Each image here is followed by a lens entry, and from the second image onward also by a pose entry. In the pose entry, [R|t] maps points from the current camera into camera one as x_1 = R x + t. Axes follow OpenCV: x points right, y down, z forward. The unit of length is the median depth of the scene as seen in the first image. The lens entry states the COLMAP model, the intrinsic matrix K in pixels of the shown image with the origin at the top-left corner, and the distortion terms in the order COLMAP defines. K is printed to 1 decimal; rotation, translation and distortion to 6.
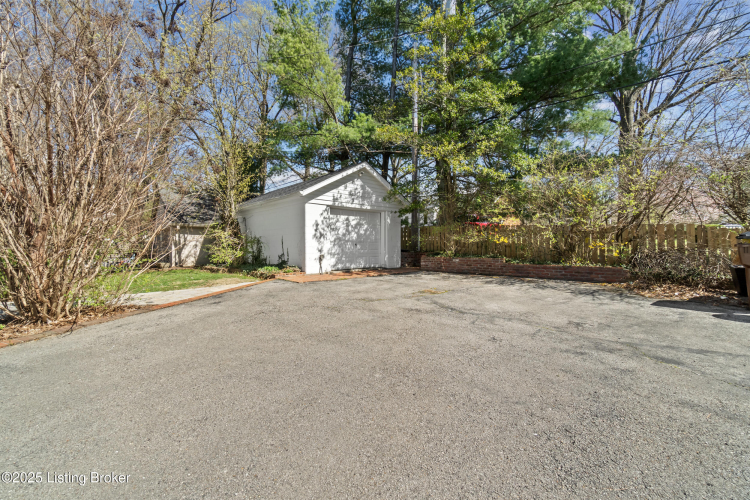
lens RADIAL K [[323.6, 0, 373.1], [0, 323.6, 247.9], [0, 0, 1]] dist [0.004177, 0.000278]
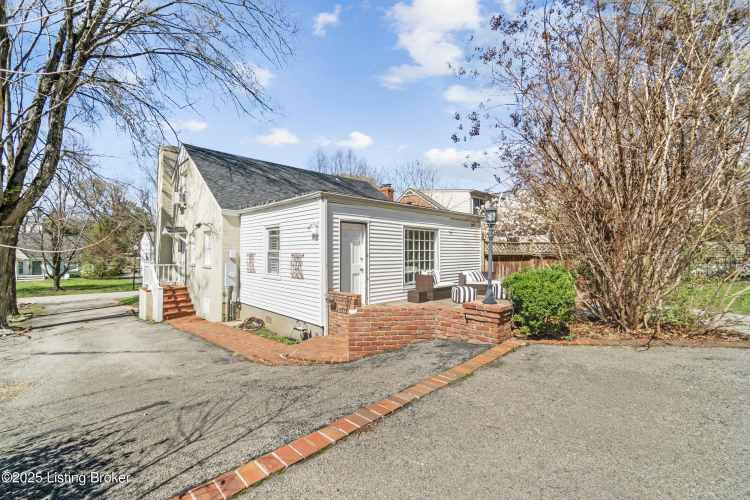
lens RADIAL K [[323.6, 0, 372.3], [0, 323.6, 247.2], [0, 0, 1]] dist [0.004177, 0.000278]
pose [[0.062900, -0.016670, -0.997881, -0.080691], [-0.000659, 0.999860, -0.016745, -0.001105], [0.998020, 0.001711, 0.062880, 0.181301]]
